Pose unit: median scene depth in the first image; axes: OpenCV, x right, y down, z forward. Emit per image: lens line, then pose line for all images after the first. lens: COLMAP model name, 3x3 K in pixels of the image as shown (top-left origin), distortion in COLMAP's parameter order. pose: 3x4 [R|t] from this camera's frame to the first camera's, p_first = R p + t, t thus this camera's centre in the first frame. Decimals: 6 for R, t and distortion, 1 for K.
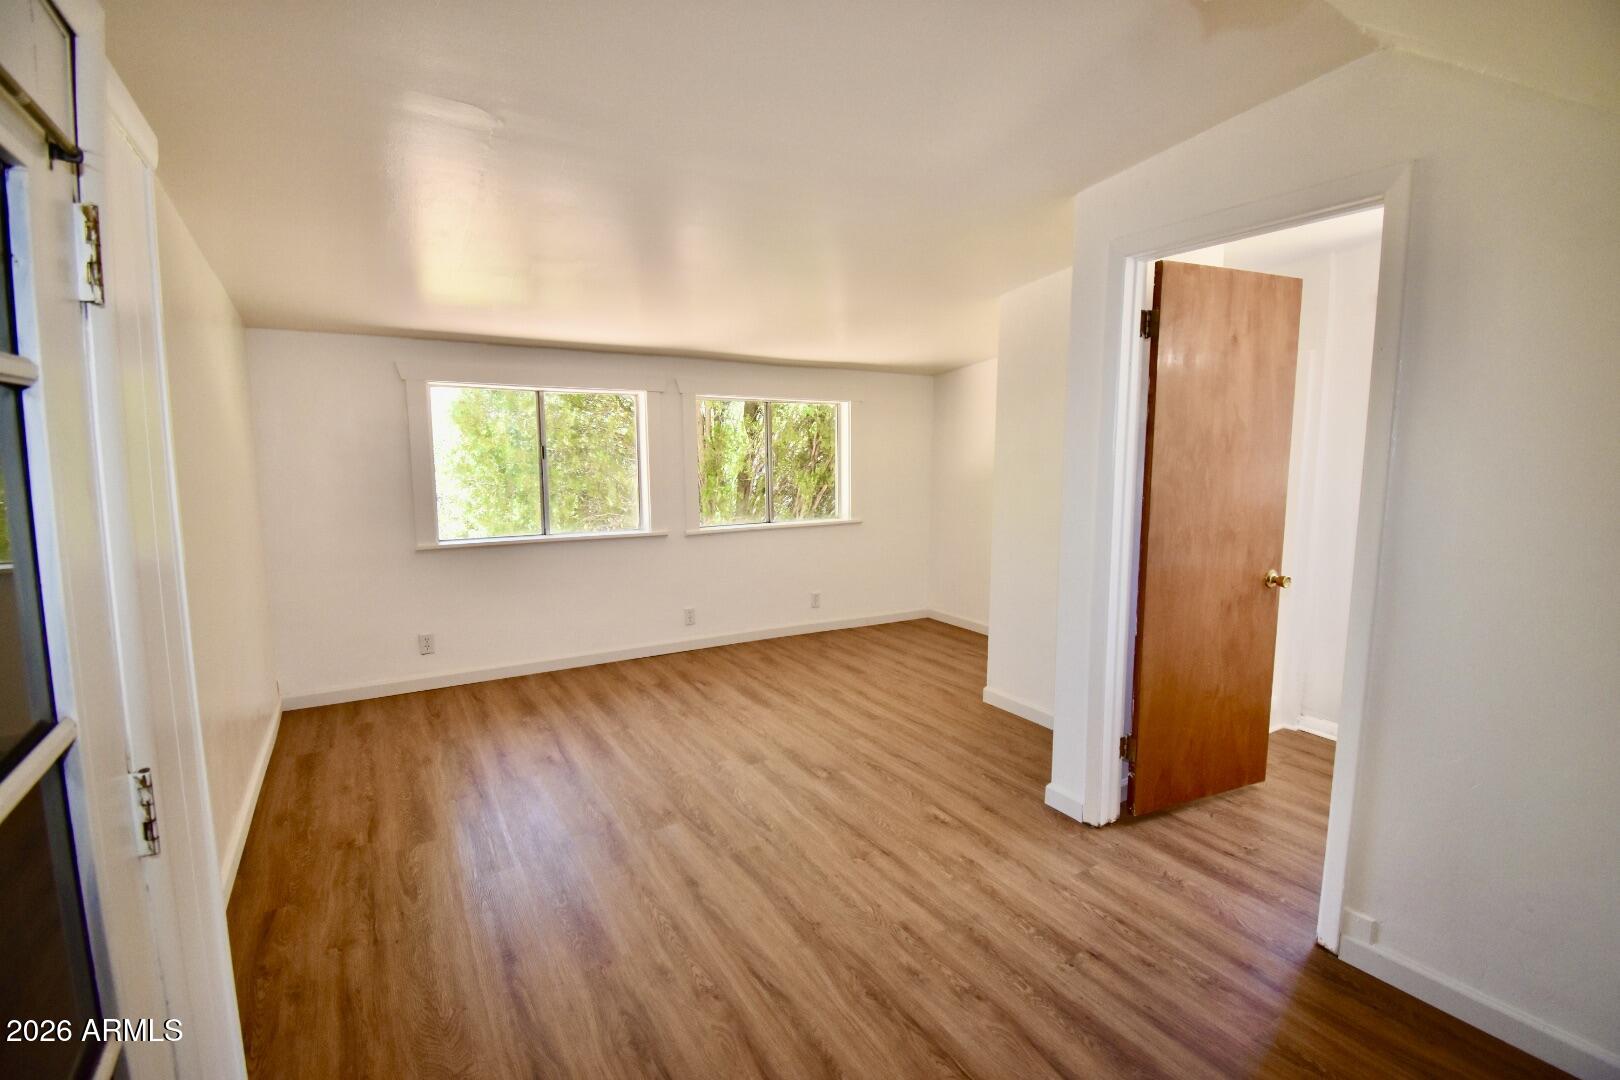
lens RADIAL K [[710.8, 0, 816.6], [0, 710.8, 531.1], [0, 0, 1]] dist [0.021521, -0.026986]
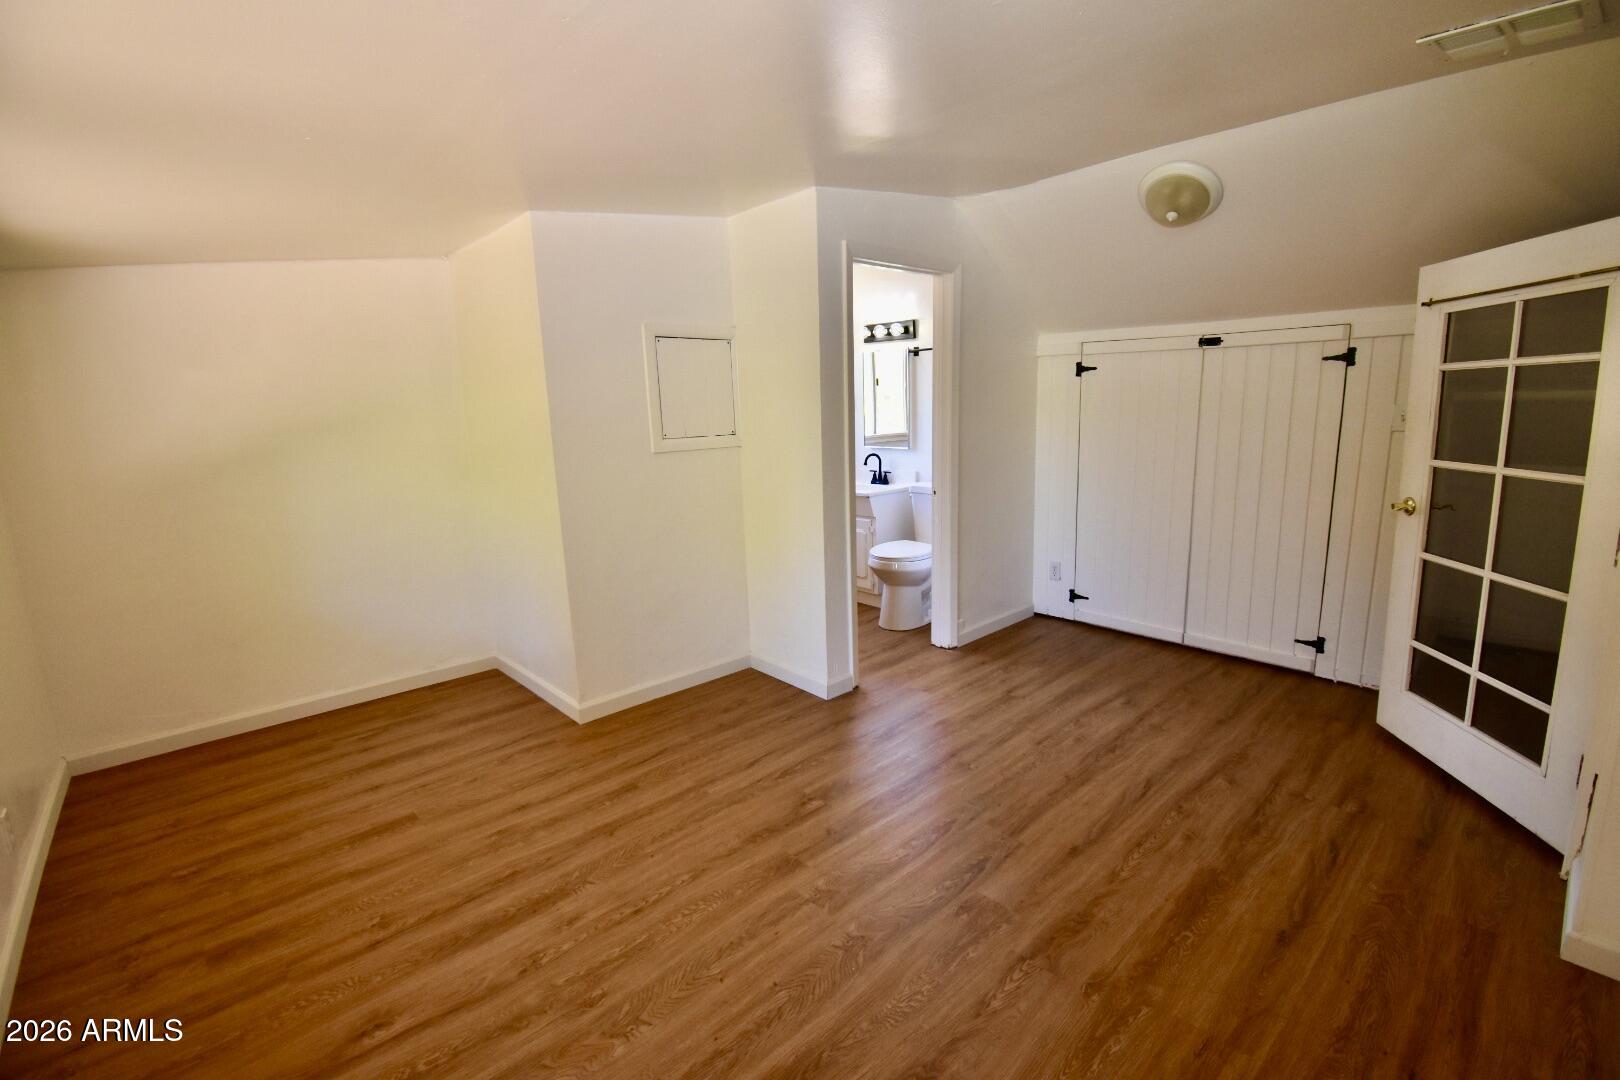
lens RADIAL K [[710.8, 0, 816.6], [0, 710.8, 531.1], [0, 0, 1]] dist [0.021521, -0.026986]
pose [[-0.184532, -0.170723, 0.967885, -0.585831], [0.143525, 0.969559, 0.198382, -0.101524], [-0.972290, 0.175523, -0.154412, 0.853260]]
